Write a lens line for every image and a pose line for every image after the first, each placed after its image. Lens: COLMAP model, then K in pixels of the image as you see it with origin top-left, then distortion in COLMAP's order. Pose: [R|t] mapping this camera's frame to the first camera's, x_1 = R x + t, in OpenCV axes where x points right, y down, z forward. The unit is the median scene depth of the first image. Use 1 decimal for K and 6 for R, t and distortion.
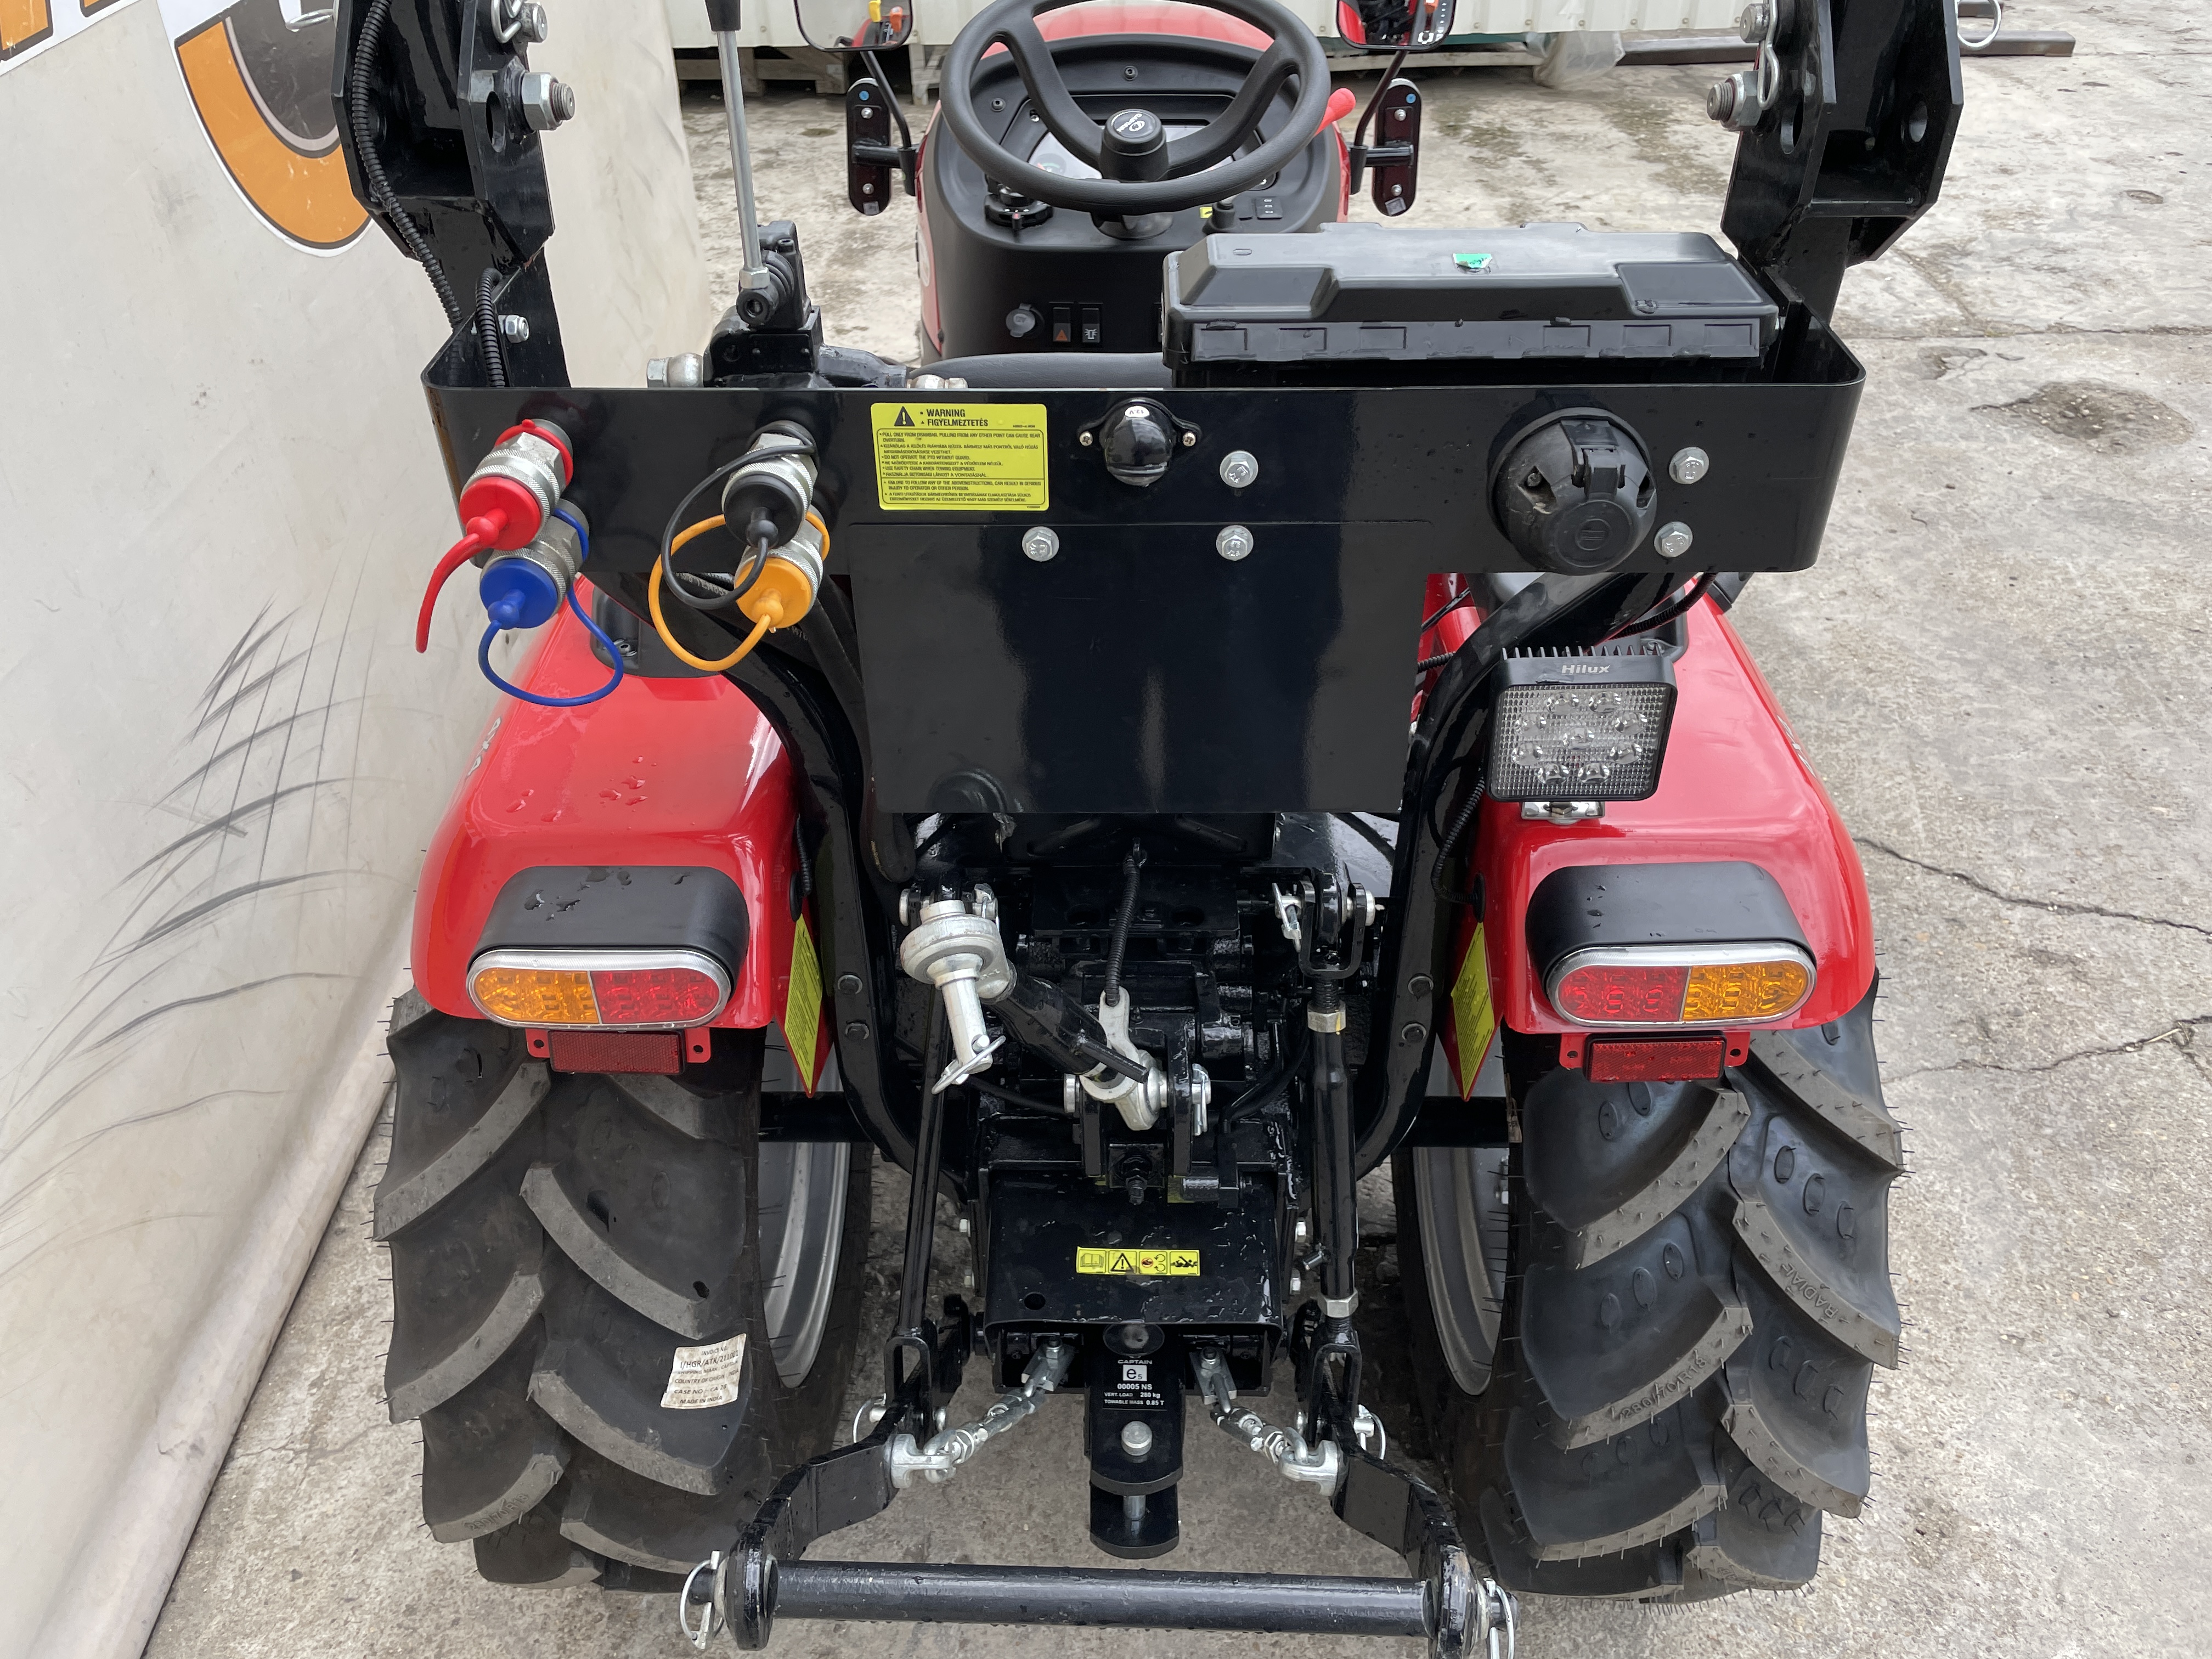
lens RADIAL K [[1706.9, 0, 1105.7], [0, 1706.9, 820.7], [0, 0, 1]] dist [0.084079, -0.111876]
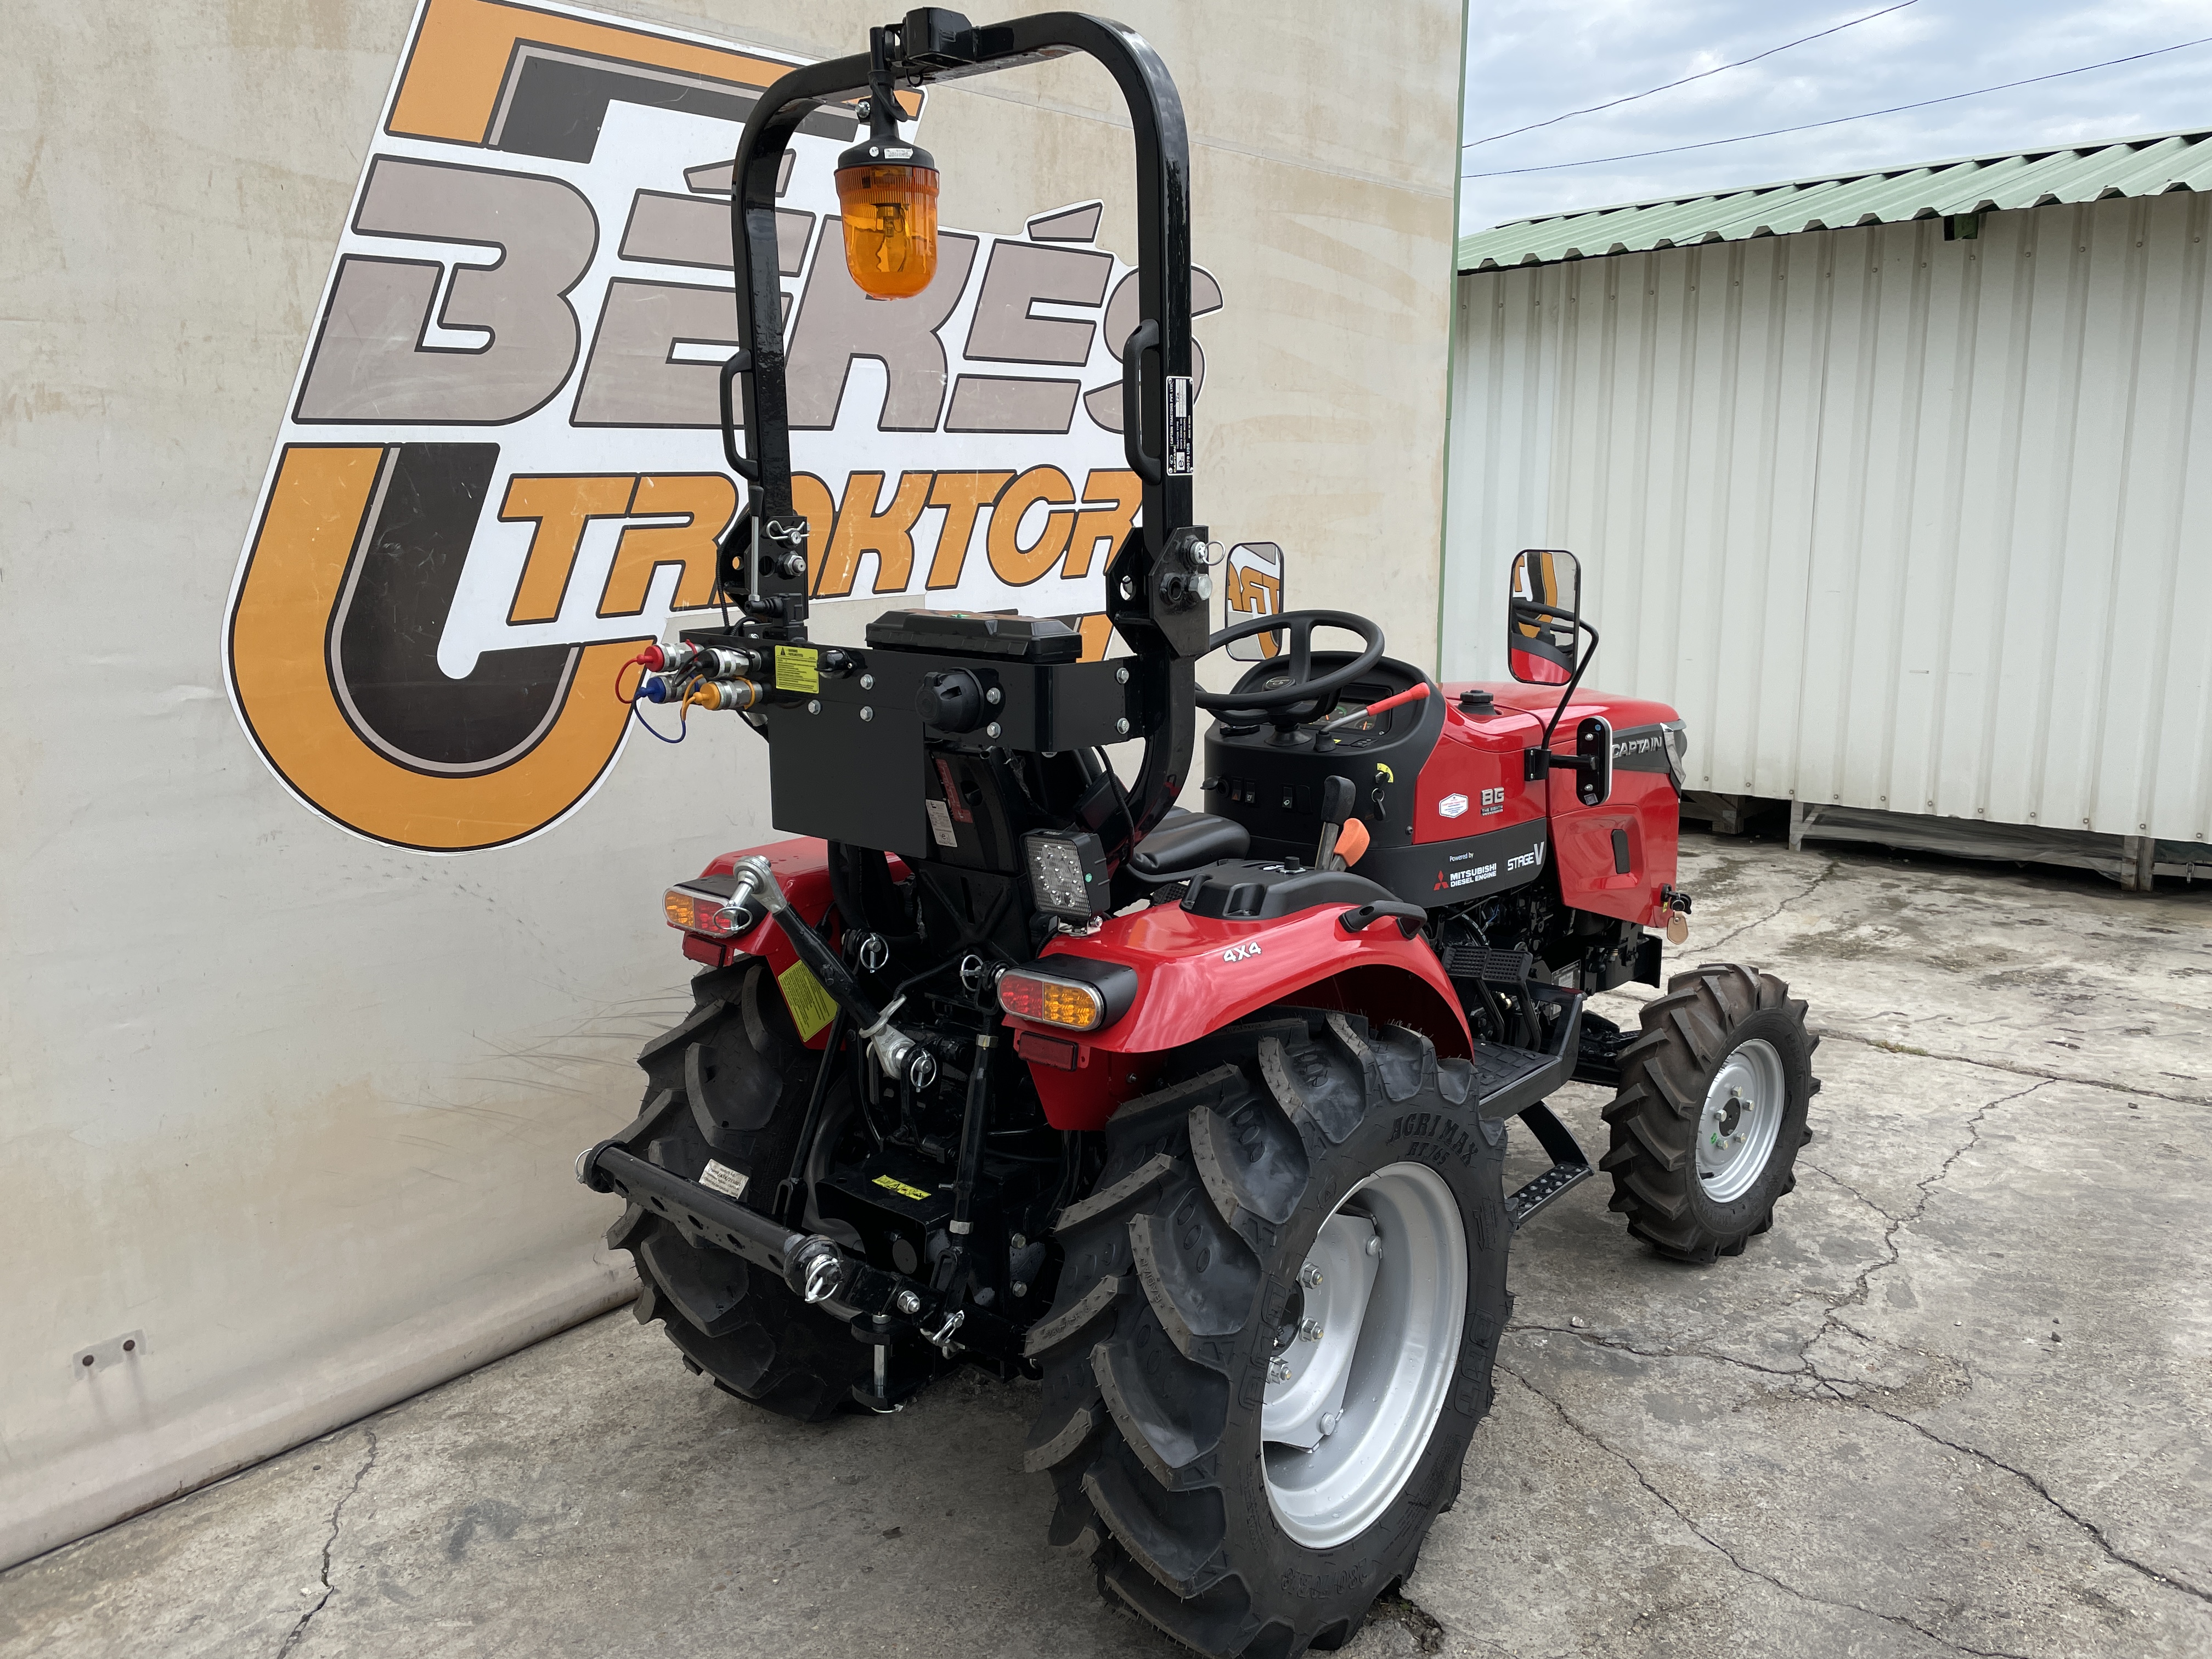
lens RADIAL K [[1706.9, 0, 1113.1], [0, 1706.9, 802.4], [0, 0, 1]] dist [0.084079, -0.111876]
pose [[0.767410, 0.125778, -0.628698, 0.782613], [-0.386881, 0.872776, -0.297631, 0.221927], [0.511277, 0.471637, 0.718439, -0.211051]]
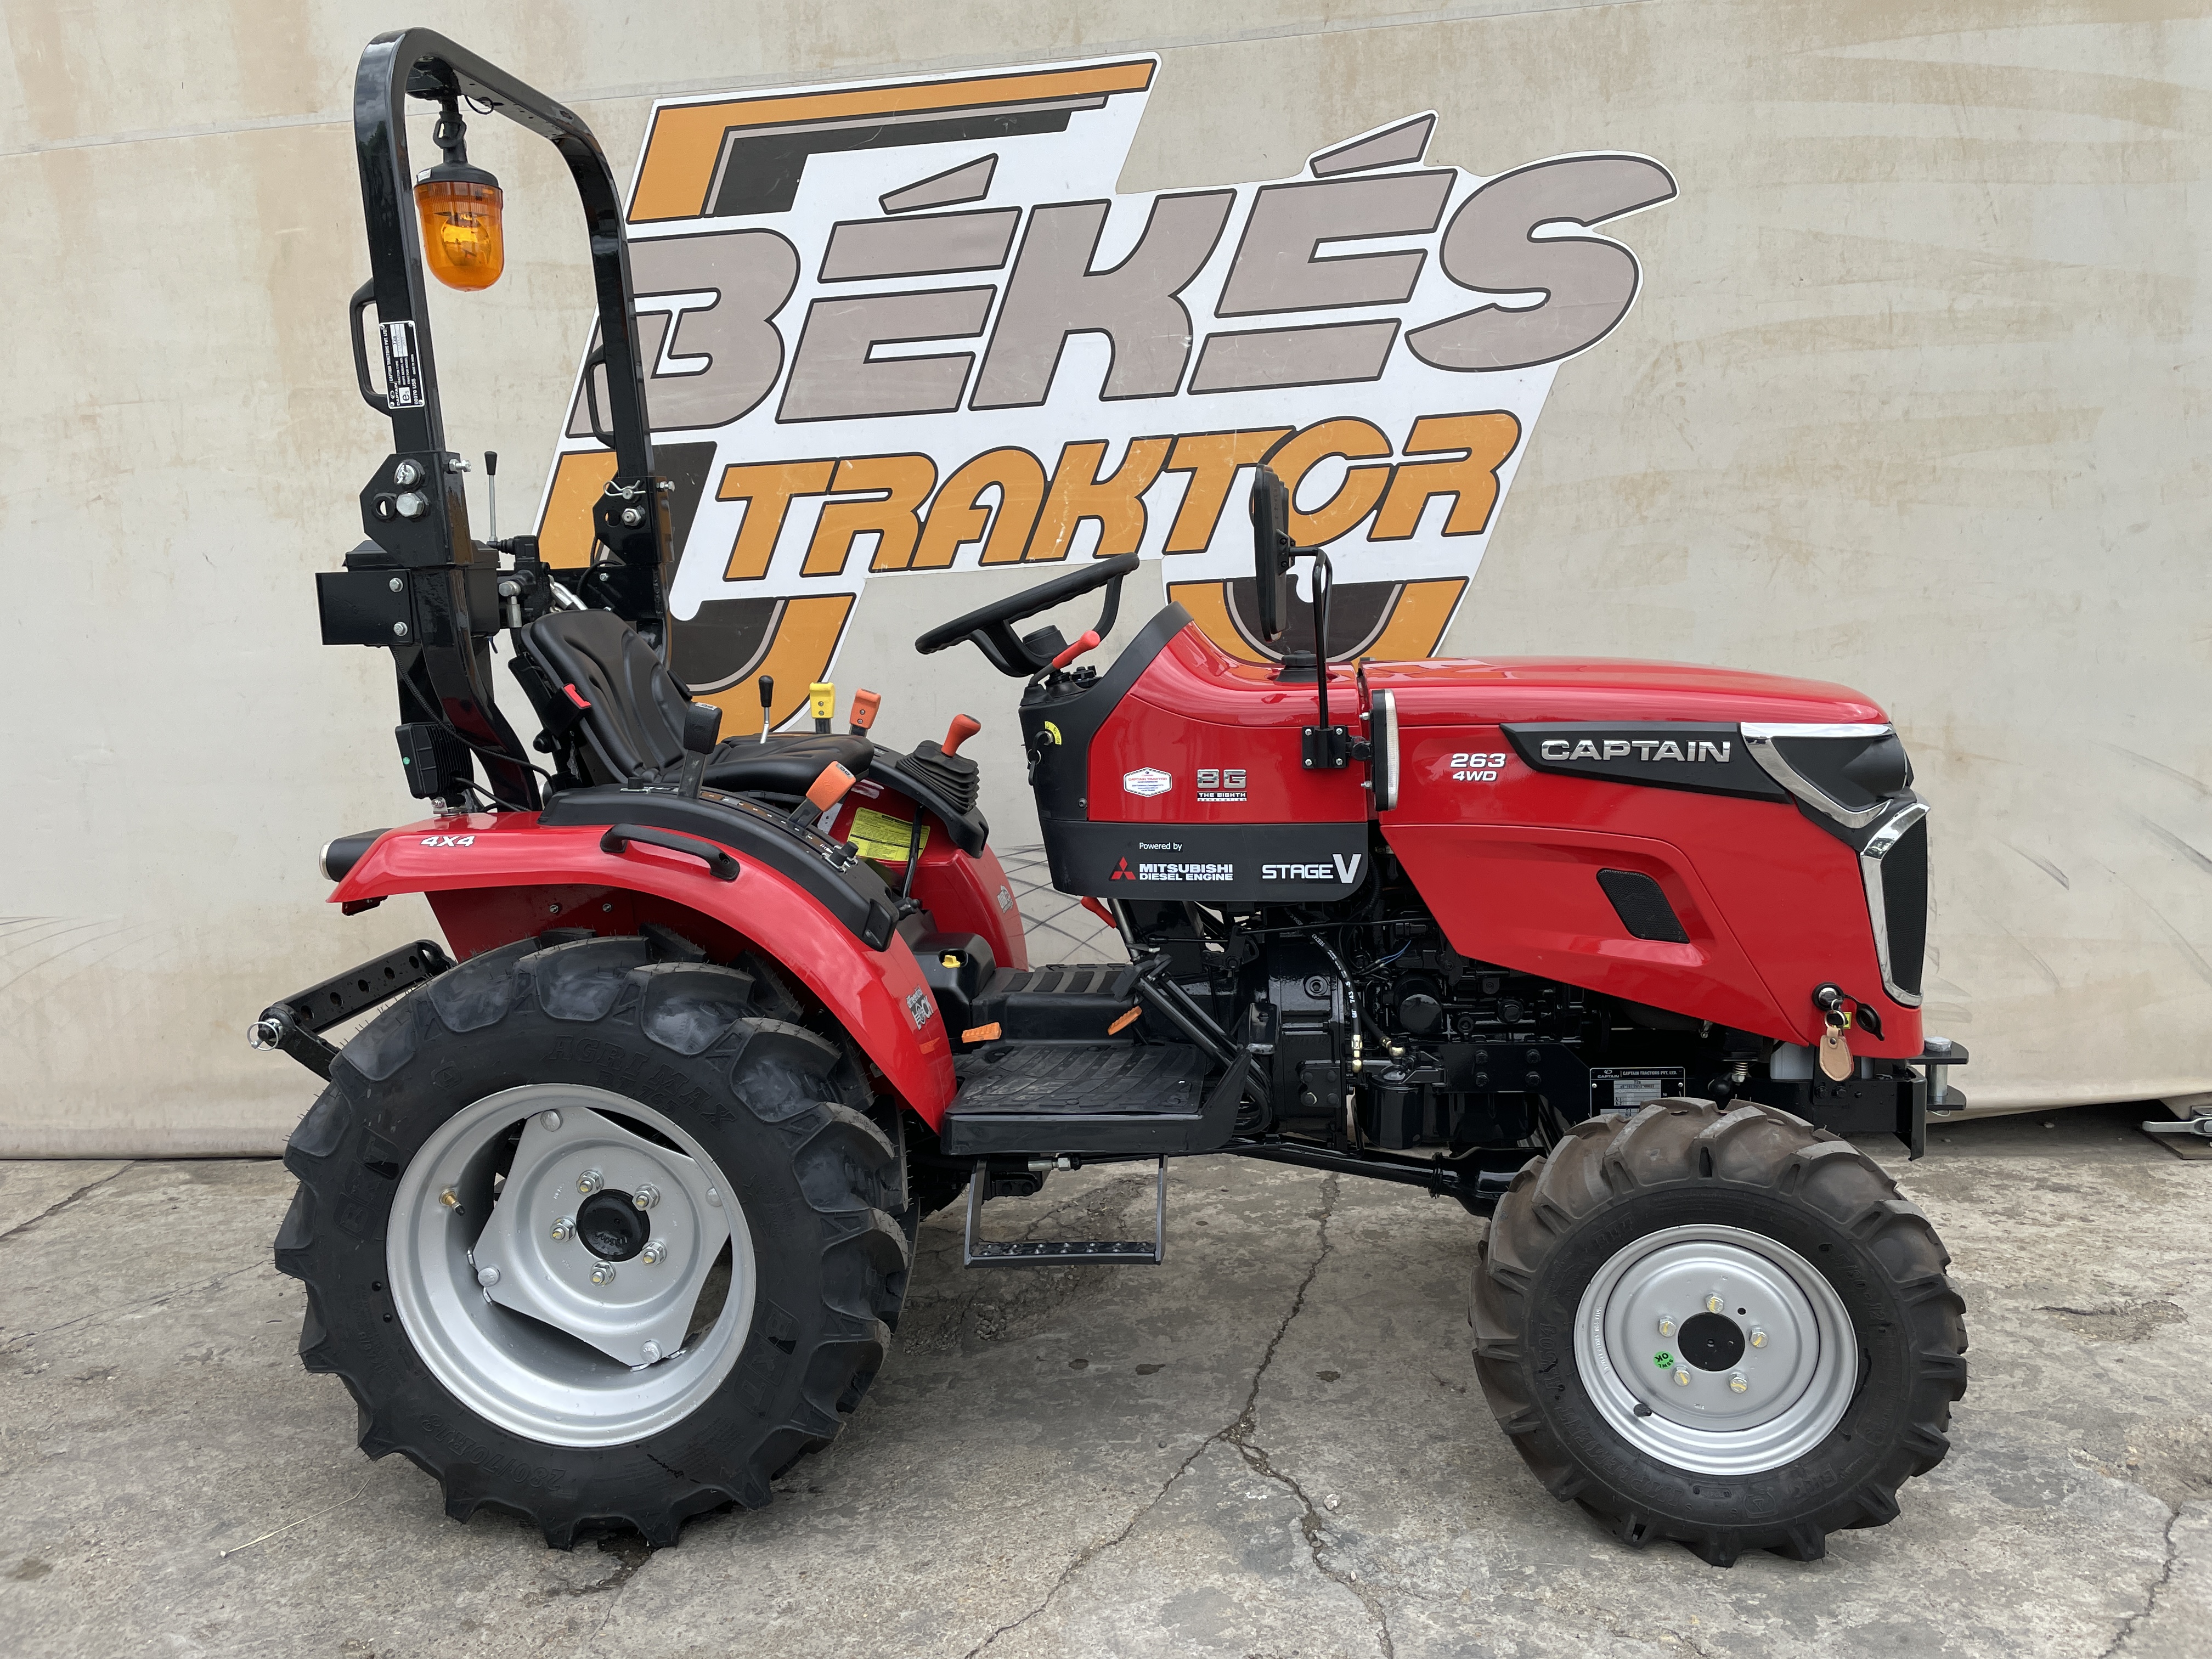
lens RADIAL K [[1706.9, 0, 1112.7], [0, 1706.9, 789.8], [0, 0, 1]] dist [0.084079, -0.111876]
pose [[-0.111210, 0.143362, -0.983402, 1.252125], [-0.554715, 0.812088, 0.181118, -0.480647], [0.824575, 0.565650, -0.010787, 0.915167]]
